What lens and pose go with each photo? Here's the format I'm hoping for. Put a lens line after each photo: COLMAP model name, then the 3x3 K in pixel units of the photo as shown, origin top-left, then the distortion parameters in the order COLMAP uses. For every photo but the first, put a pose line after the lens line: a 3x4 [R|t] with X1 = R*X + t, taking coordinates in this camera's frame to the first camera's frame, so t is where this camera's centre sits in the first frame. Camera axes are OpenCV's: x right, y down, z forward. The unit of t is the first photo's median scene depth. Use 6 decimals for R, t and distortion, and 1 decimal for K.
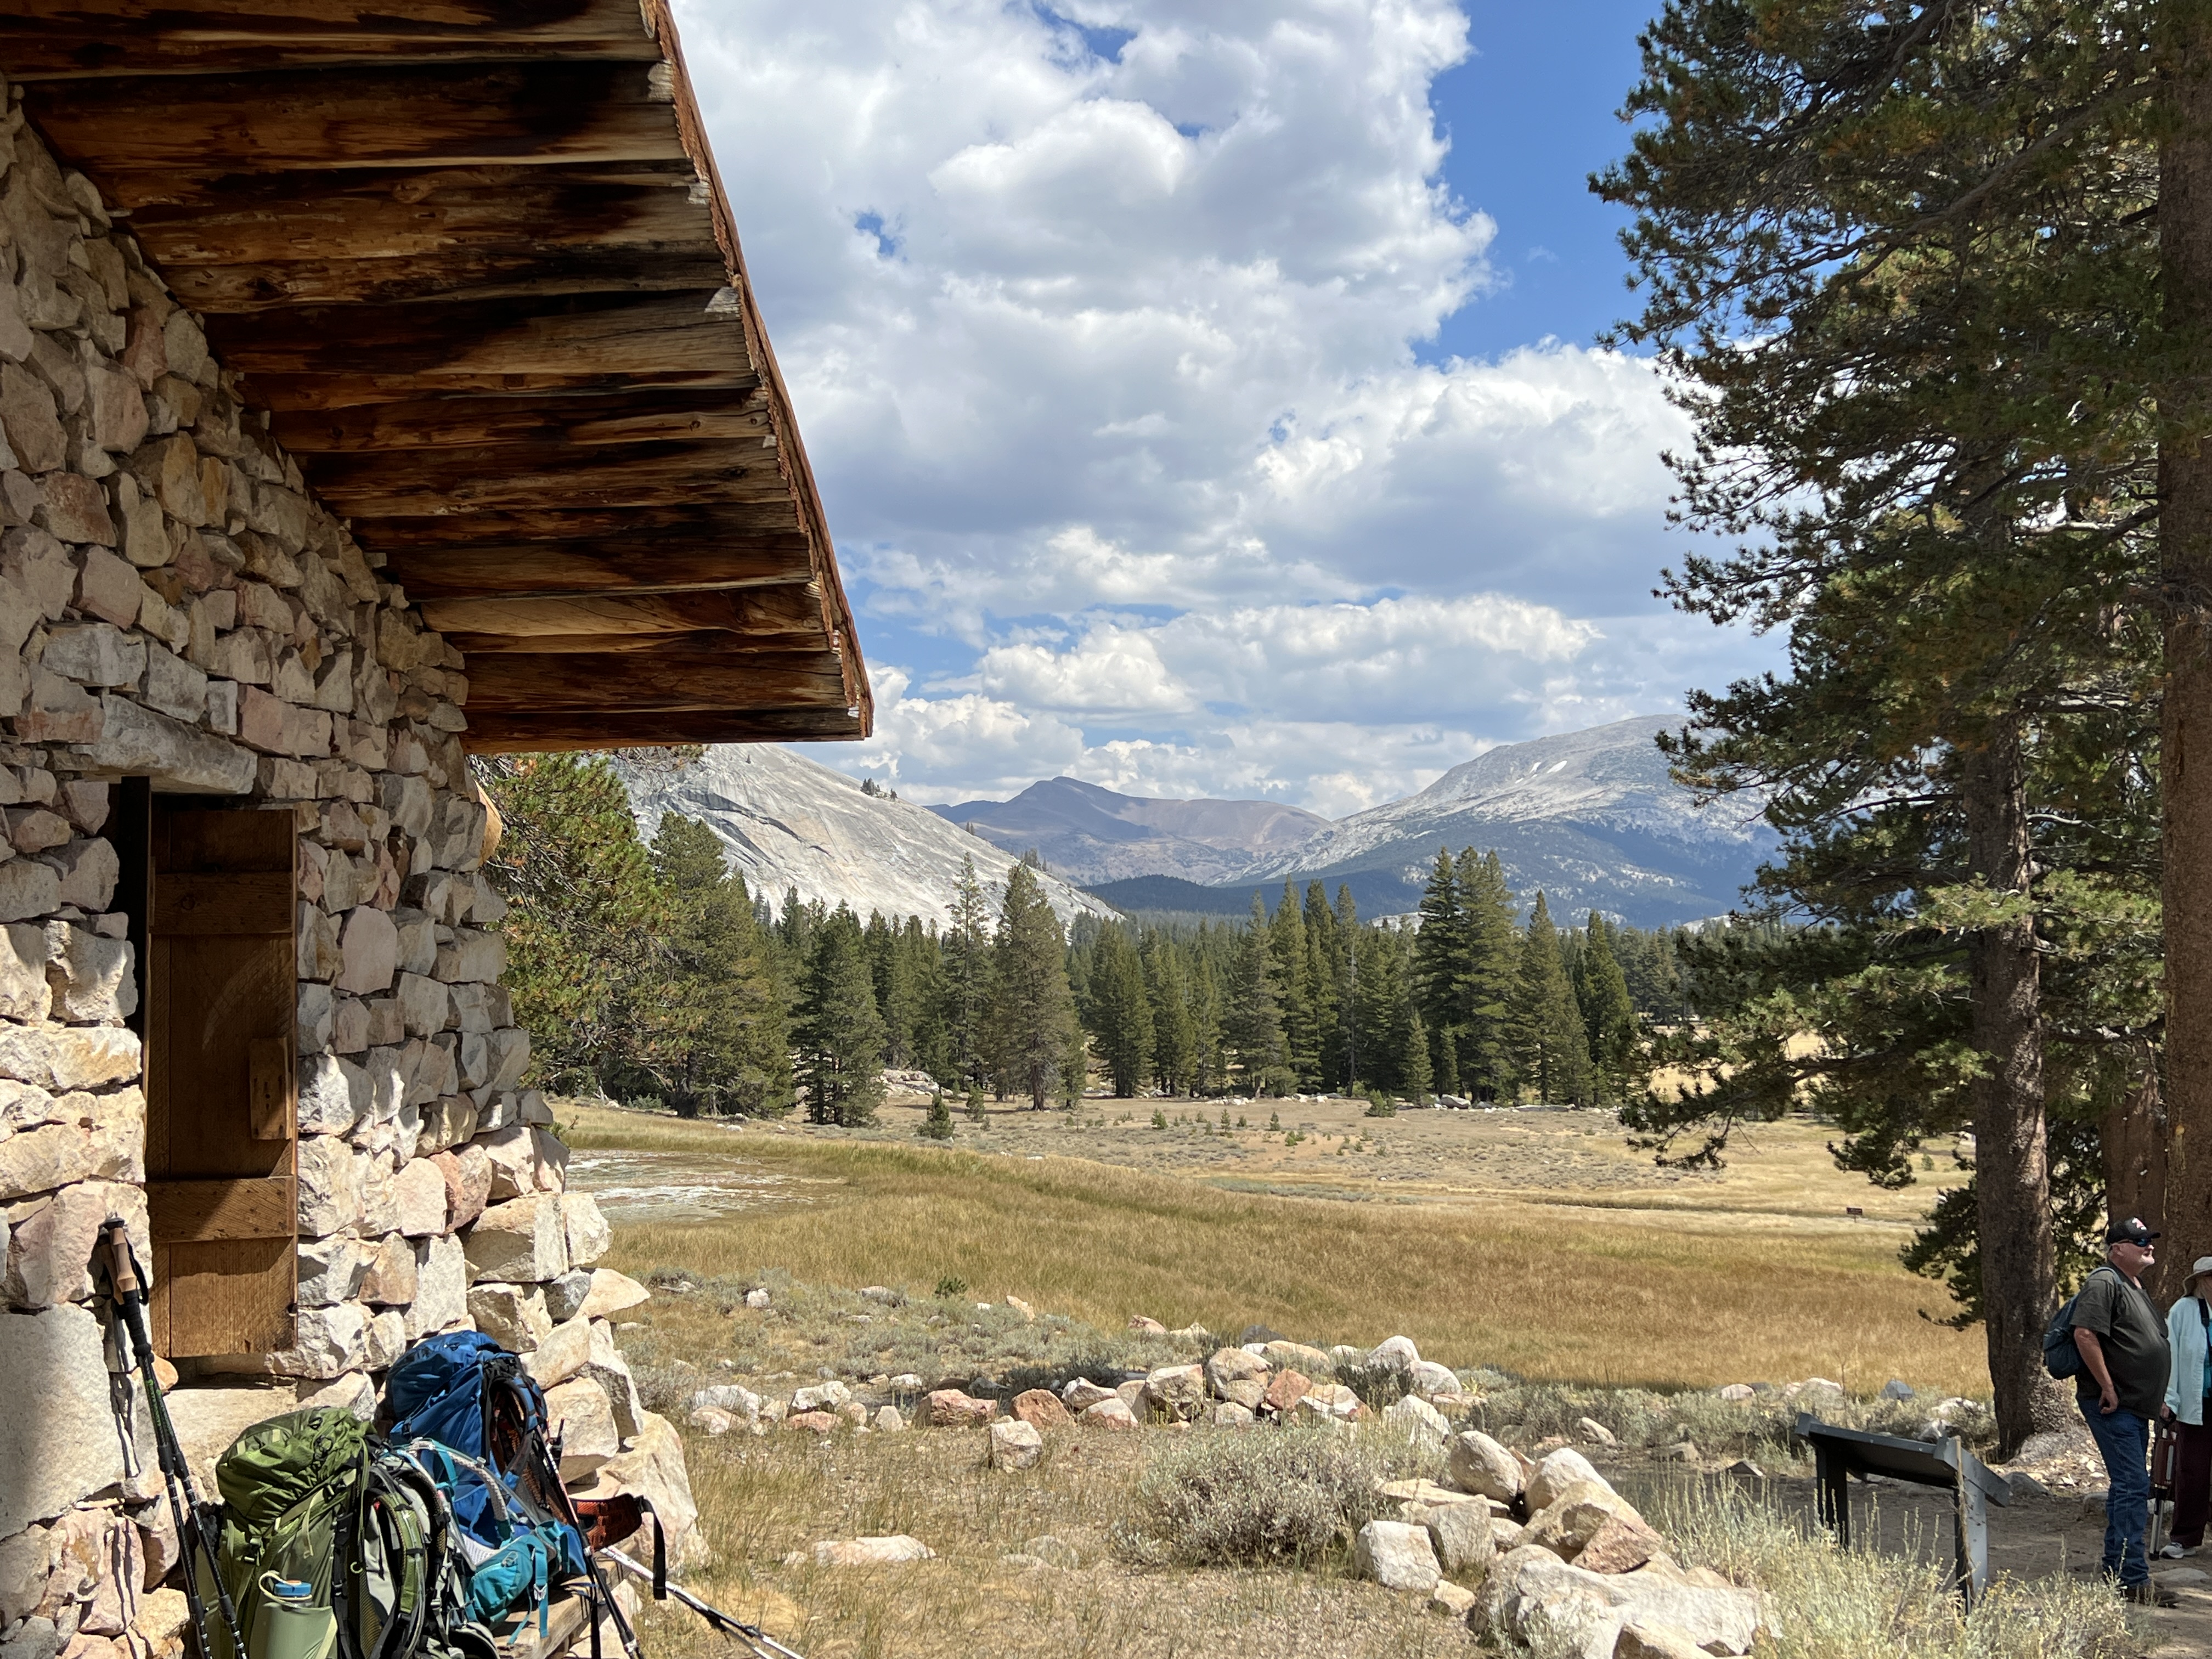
lens RADIAL K [[2232.2, 0, 1106.0], [0, 2232.2, 829.5], [0, 0, 1]] dist [0.170225, -0.007116]
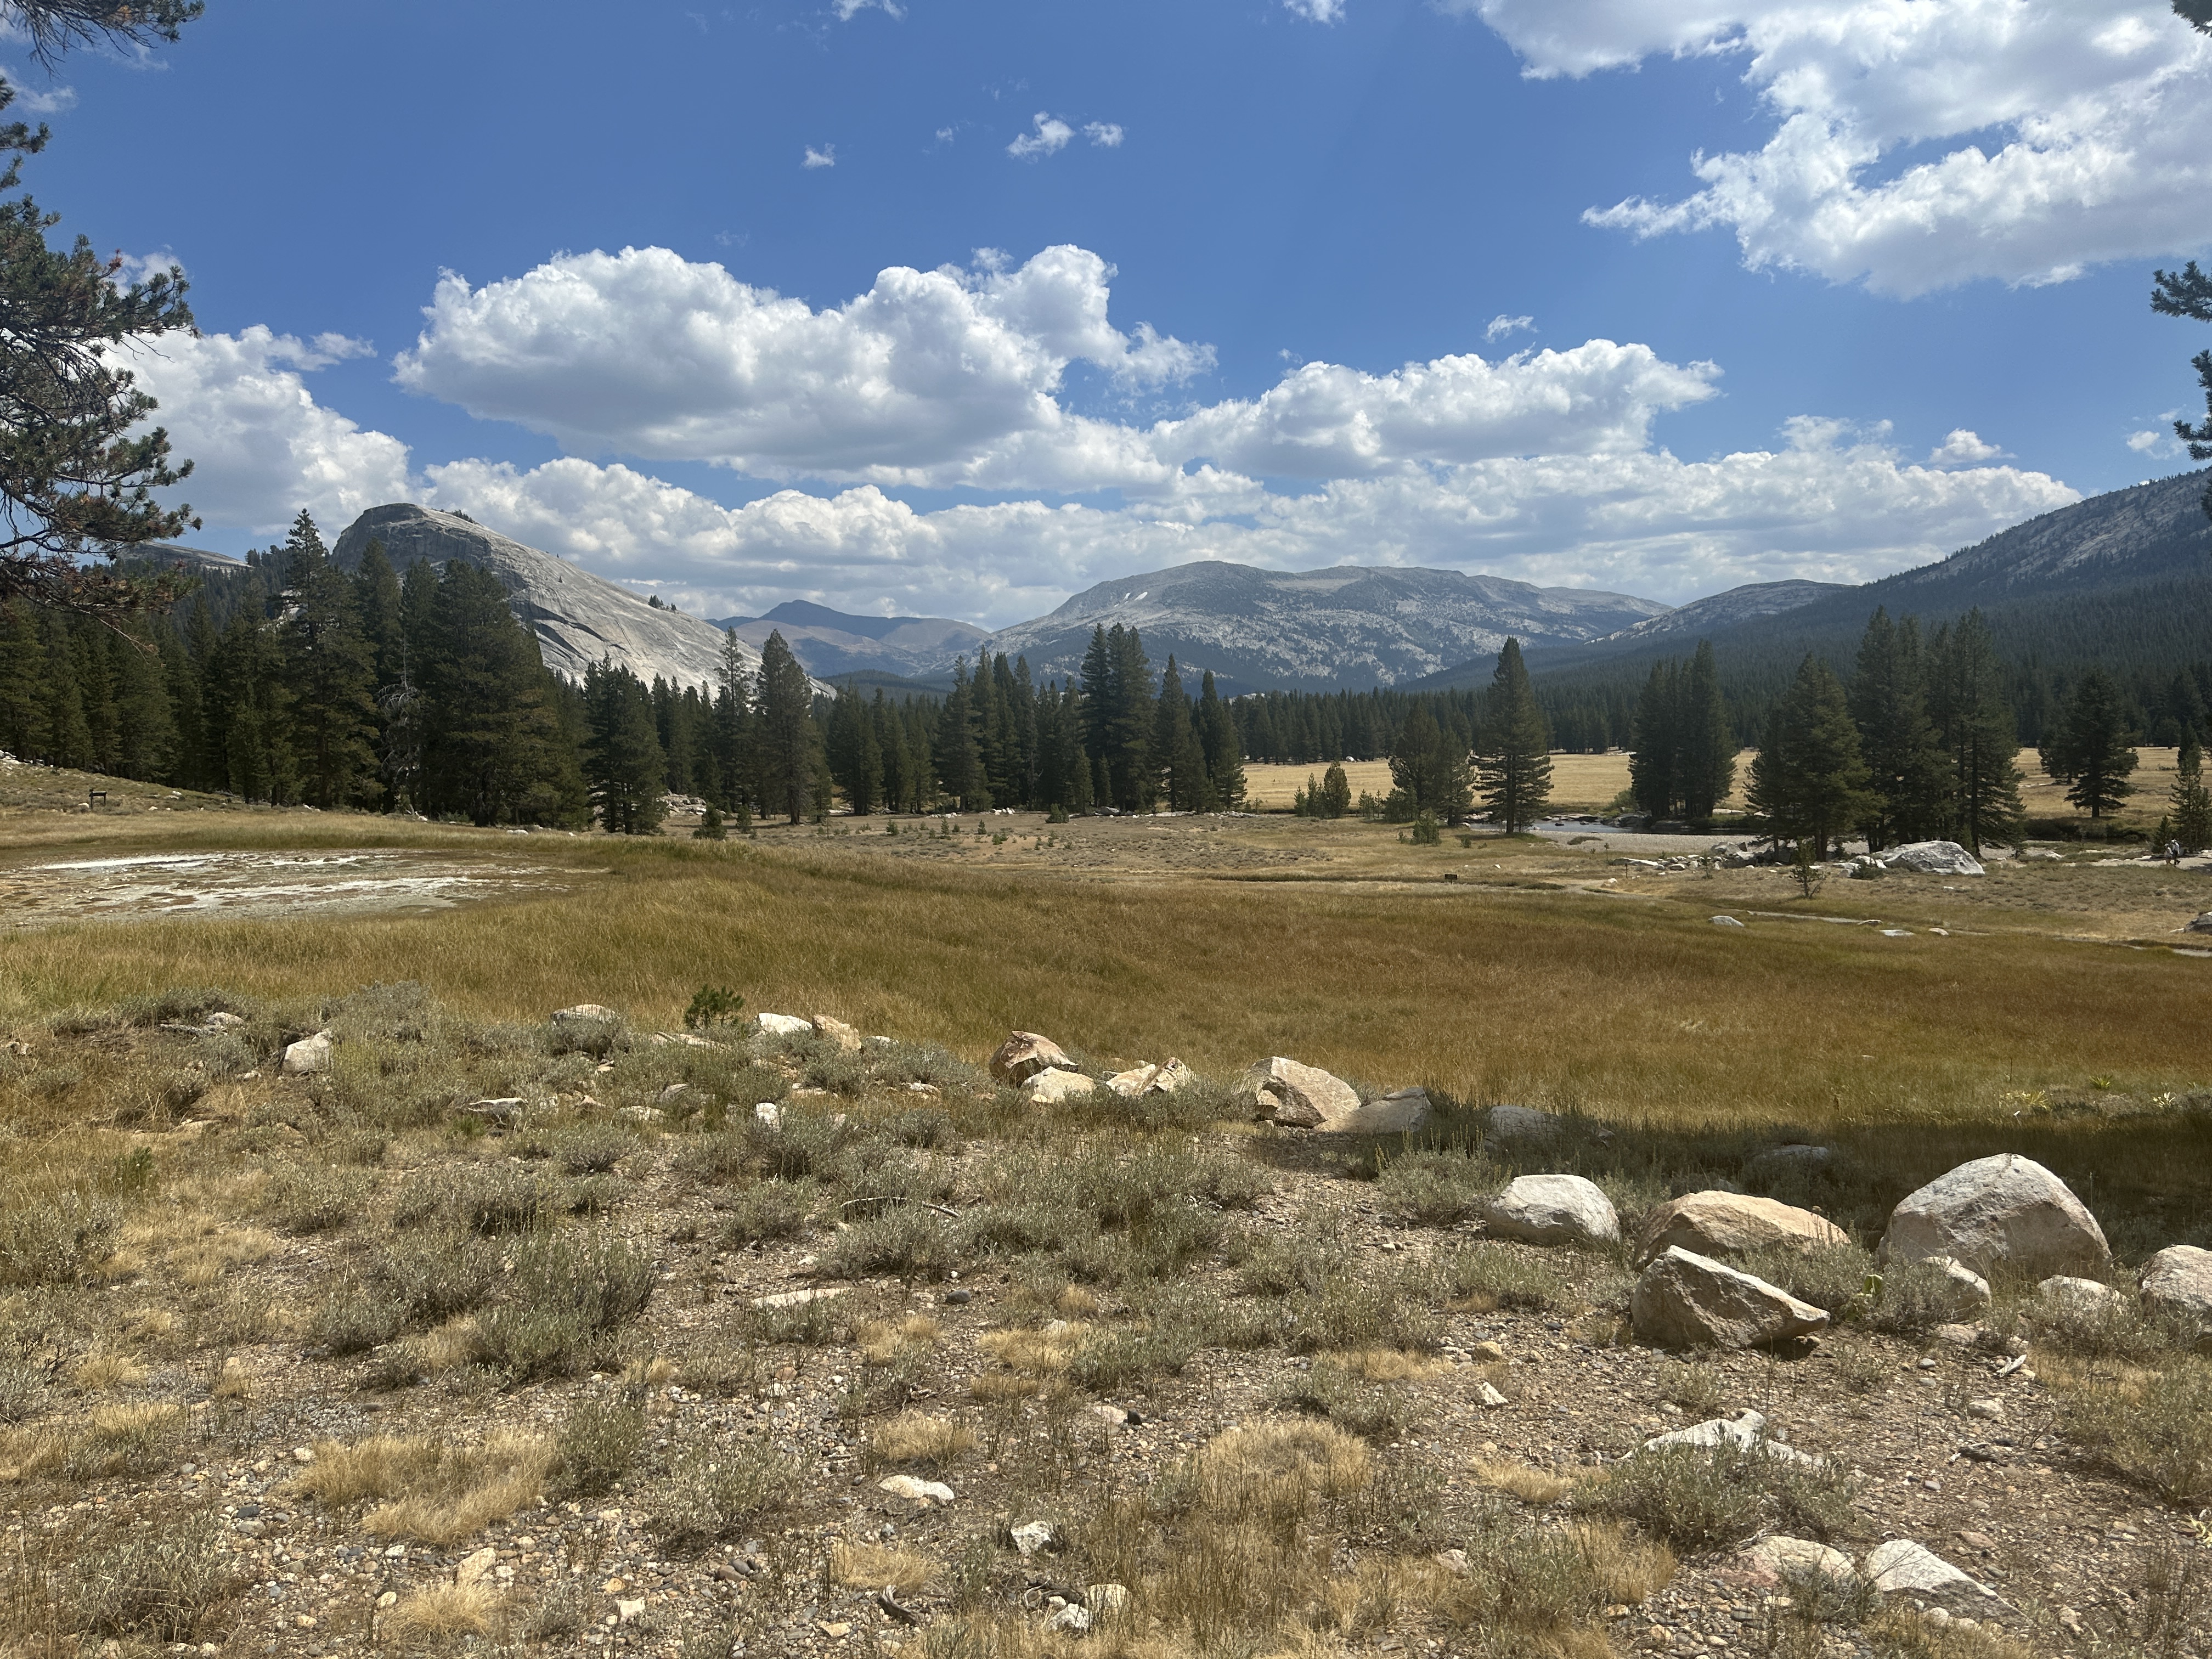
lens RADIAL K [[1513.8, 0, 1117.3], [0, 1513.8, 862.0], [0, 0, 1]] dist [0.103884, -0.000562]
pose [[0.983253, -0.024613, 0.180574, -0.007029], [-0.001830, 0.989454, 0.144835, 0.021030], [-0.182234, -0.142740, 0.972839, 0.116283]]
